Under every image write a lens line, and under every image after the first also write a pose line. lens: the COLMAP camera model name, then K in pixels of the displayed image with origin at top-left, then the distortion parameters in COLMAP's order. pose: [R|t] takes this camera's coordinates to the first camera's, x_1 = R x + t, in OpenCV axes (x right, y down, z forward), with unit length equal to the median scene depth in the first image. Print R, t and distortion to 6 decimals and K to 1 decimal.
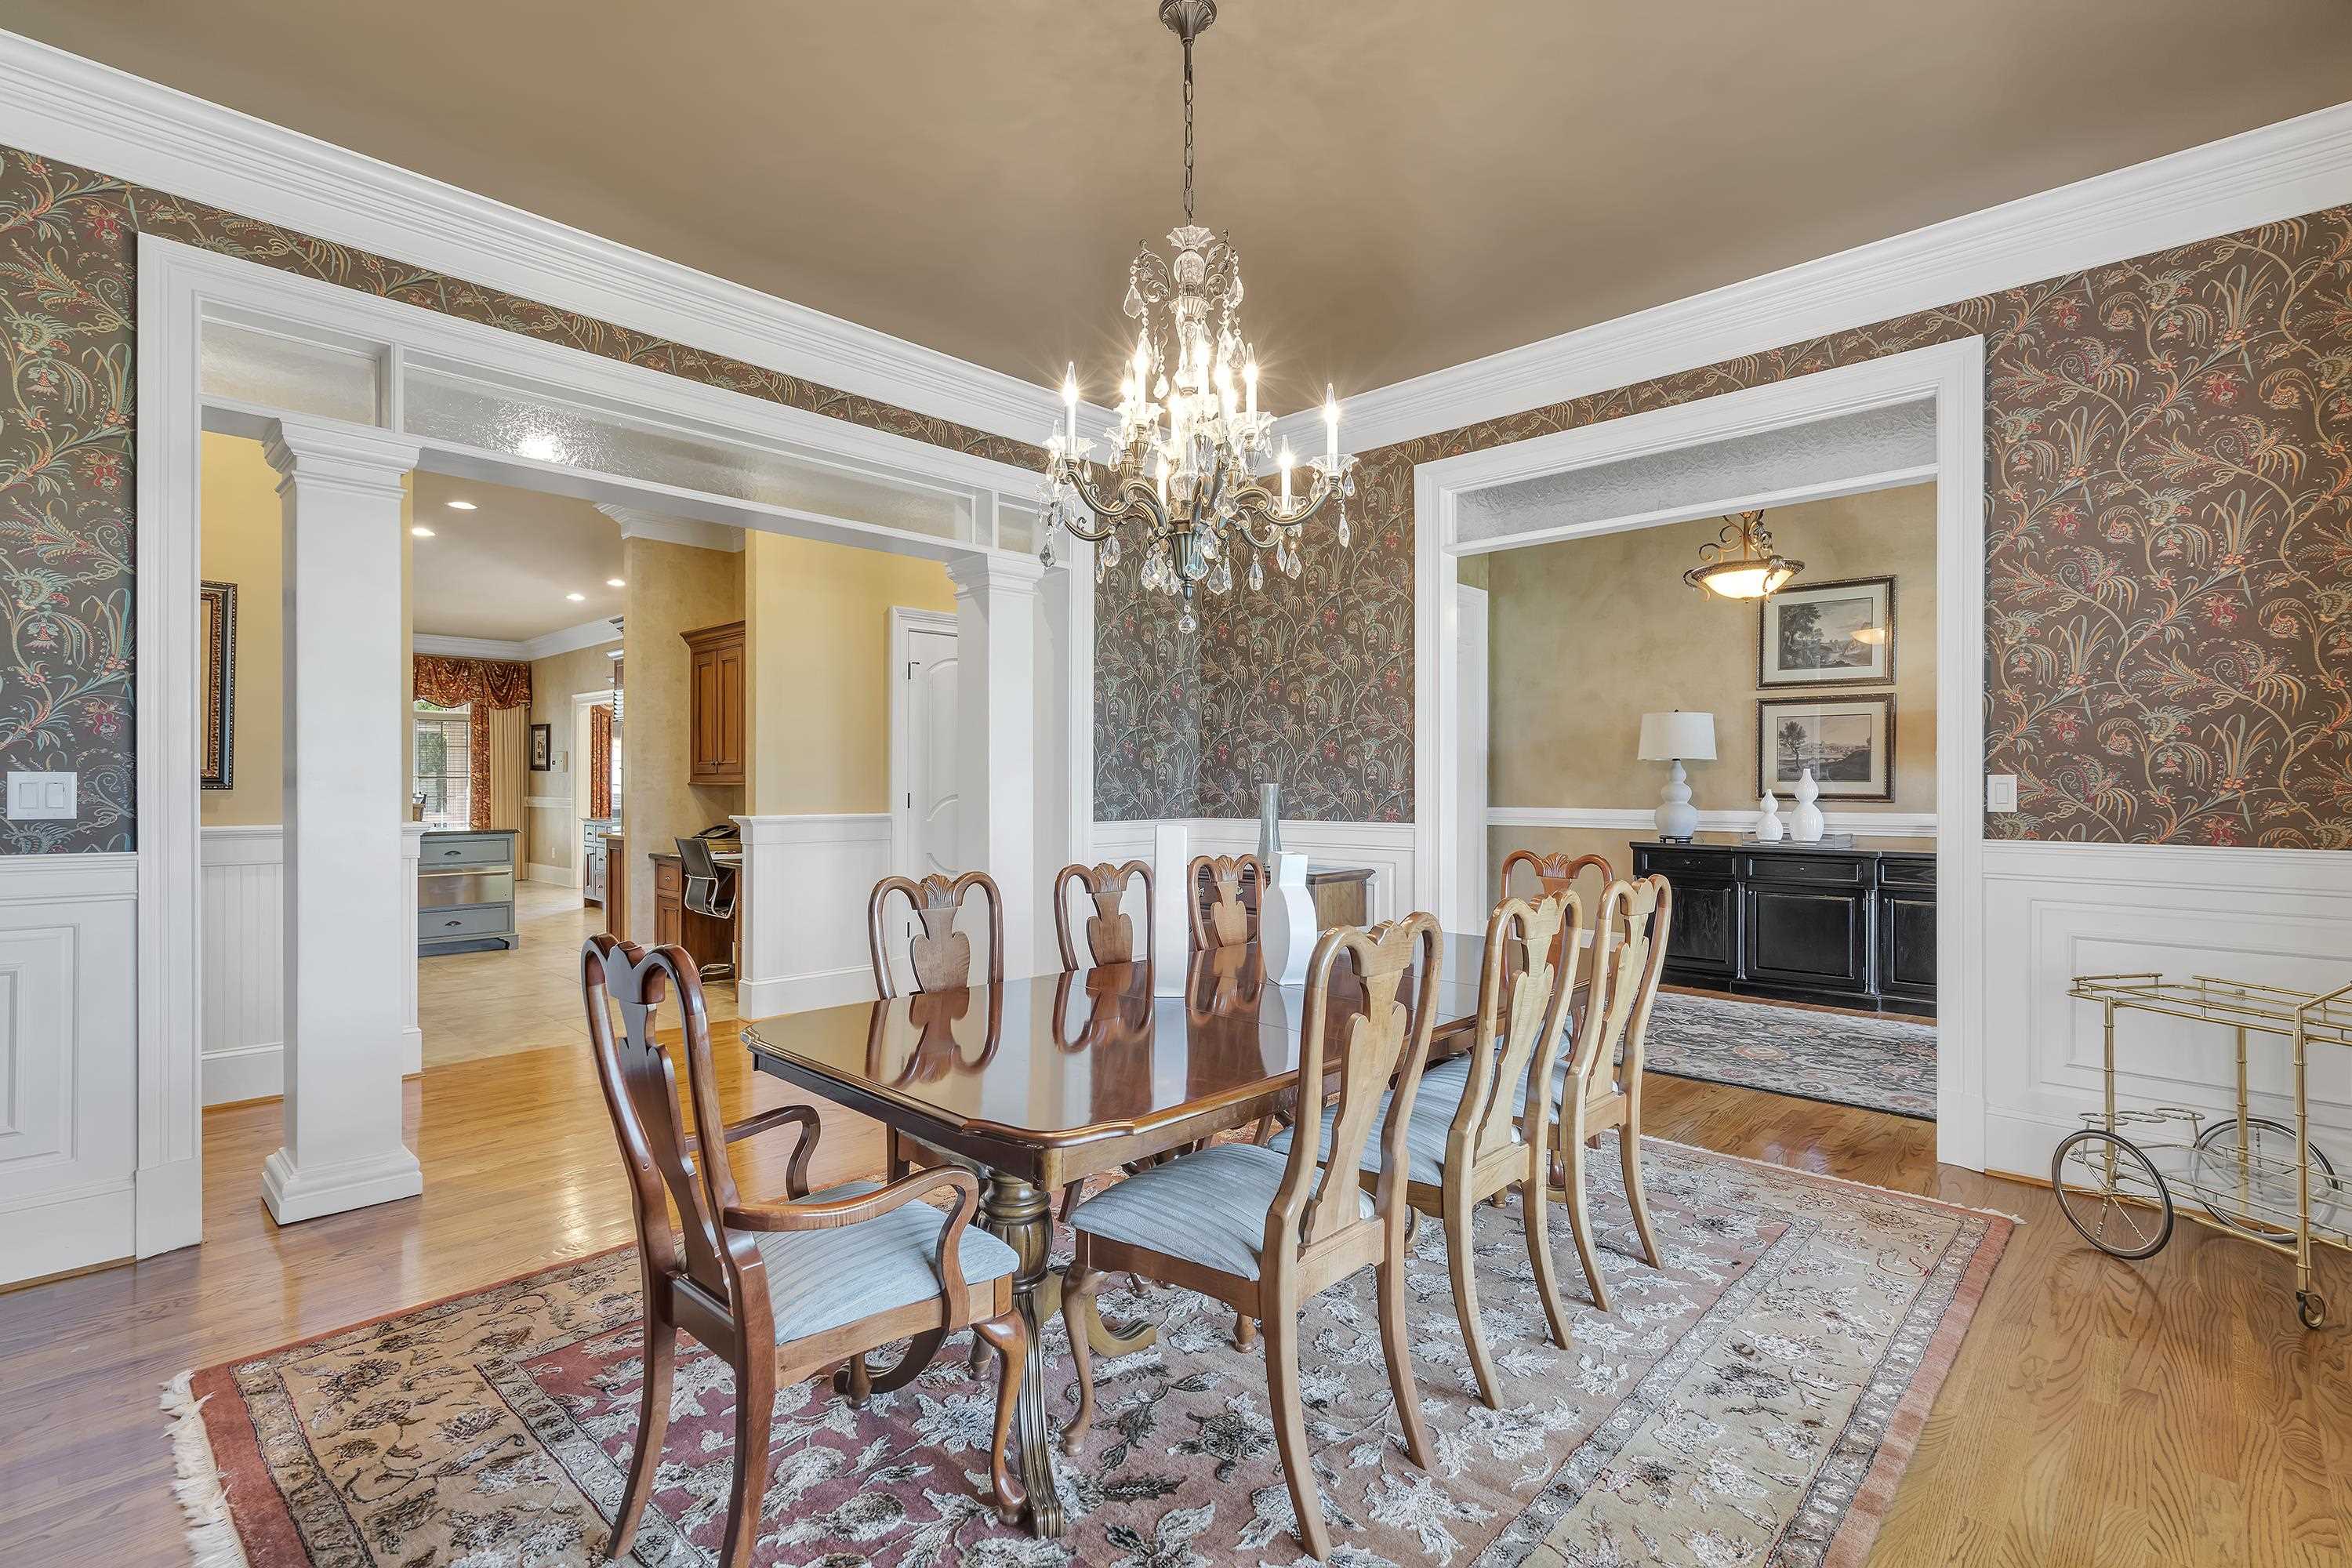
lens RADIAL K [[1106.5, 0, 1210.8], [0, 1106.5, 805.7], [0, 0, 1]] dist [0.000631, 0.000476]
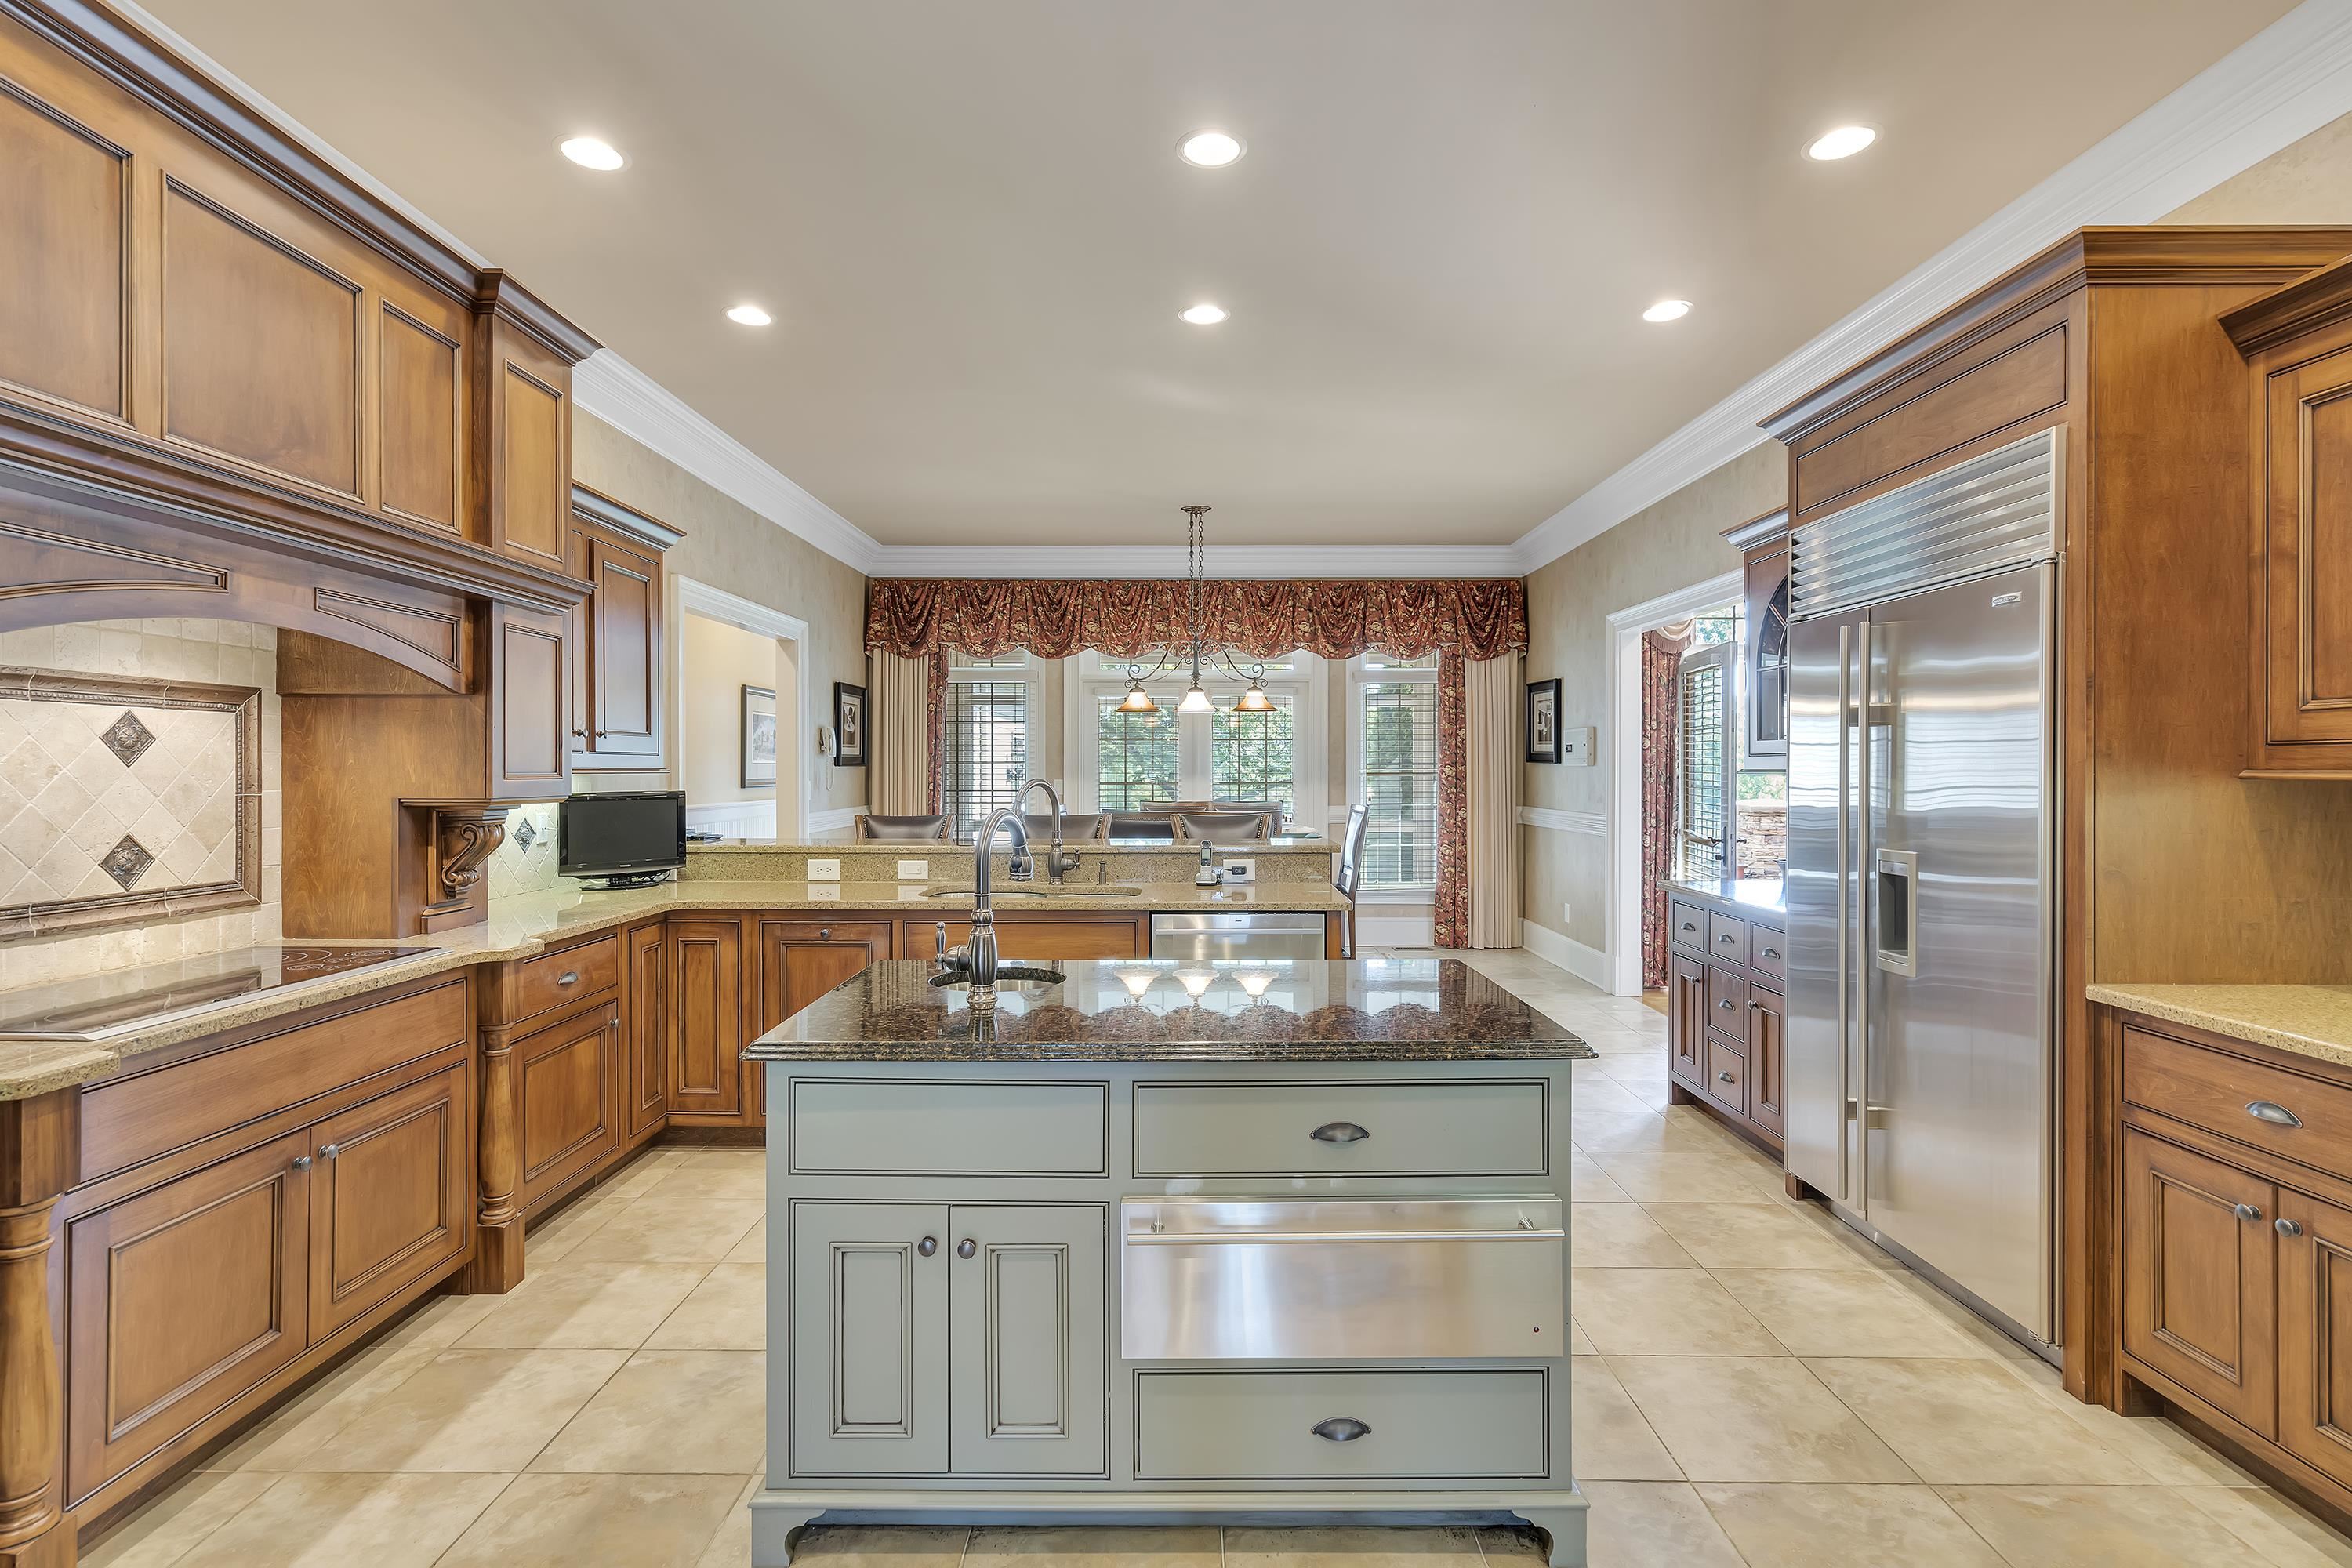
lens RADIAL K [[1070.1, 0, 1174.1], [0, 1070.1, 783.5], [0, 0, 1]] dist [0.000146, 0.000918]
pose [[0.666113, 0.001743, -0.745848, -0.325412], [0.002105, 0.999989, 0.004217, -0.023973], [0.745847, -0.004379, 0.666102, 0.497429]]
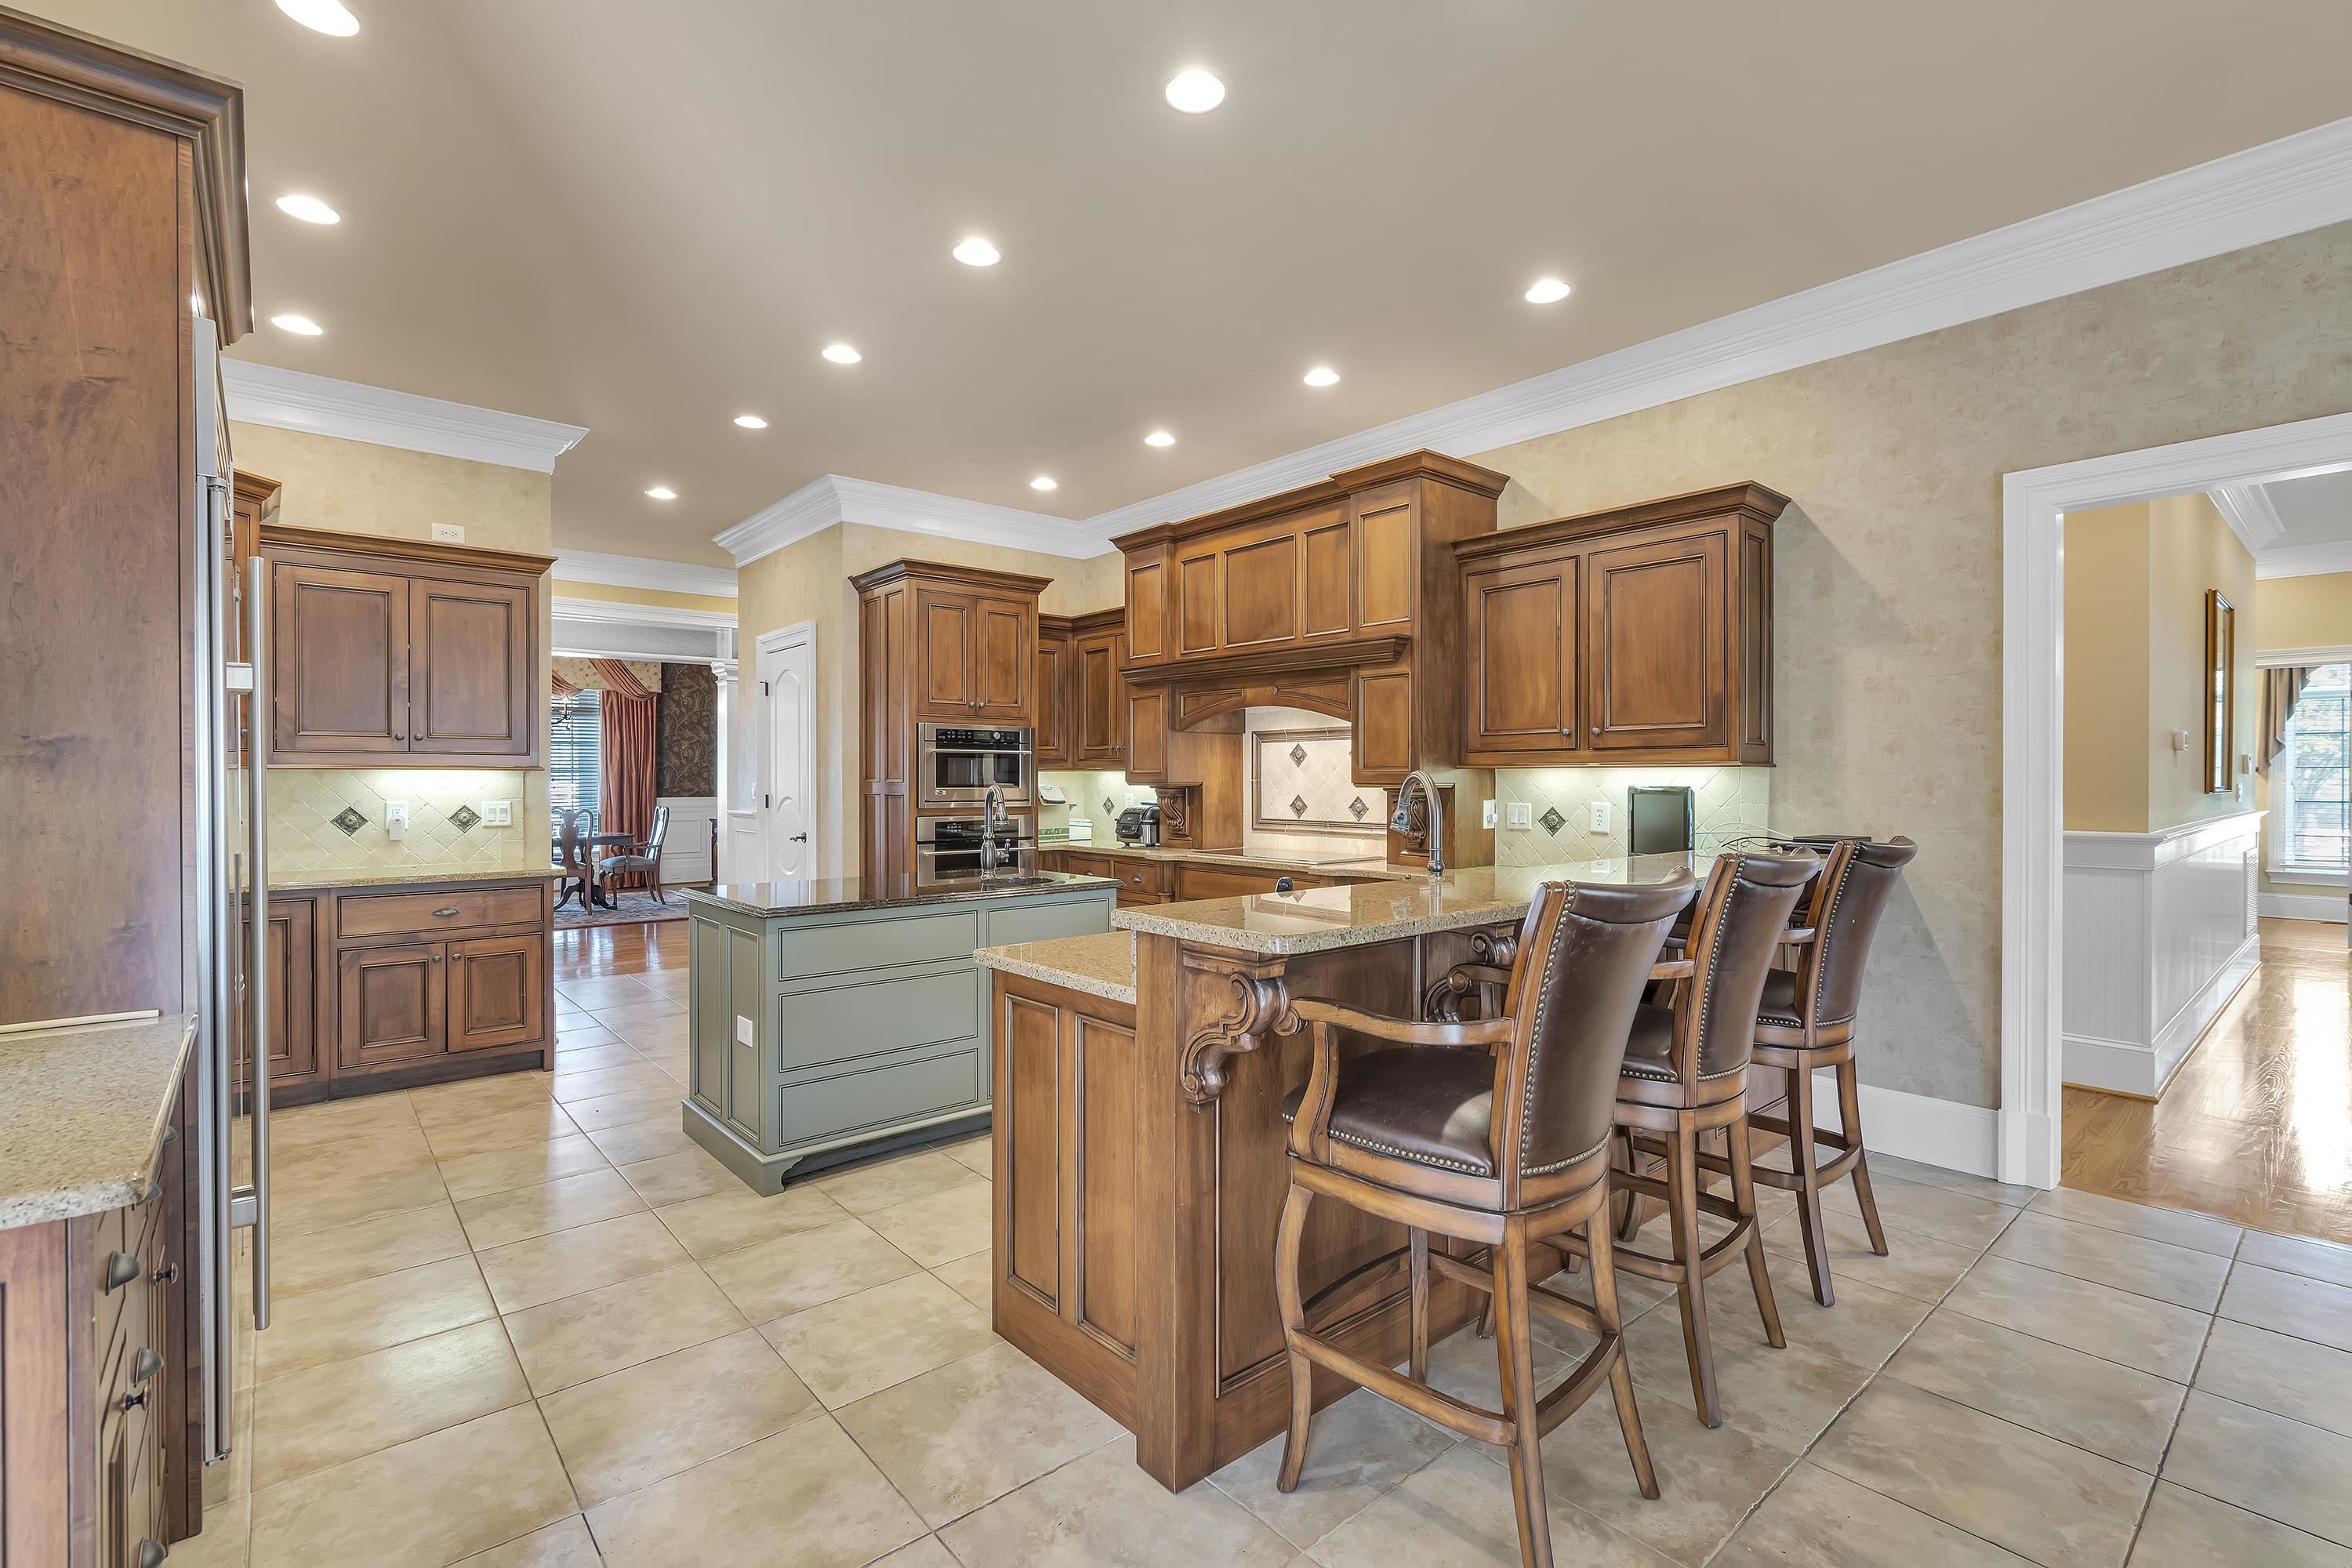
lens RADIAL K [[1070.1, 0, 1174.1], [0, 1070.1, 783.5], [0, 0, 1]] dist [0.000146, 0.000918]
pose [[-0.992204, -0.009730, 0.124247, -0.574308], [-0.008378, 0.999900, 0.011399, -0.023851], [-0.124345, 0.010270, -0.992186, 0.922589]]
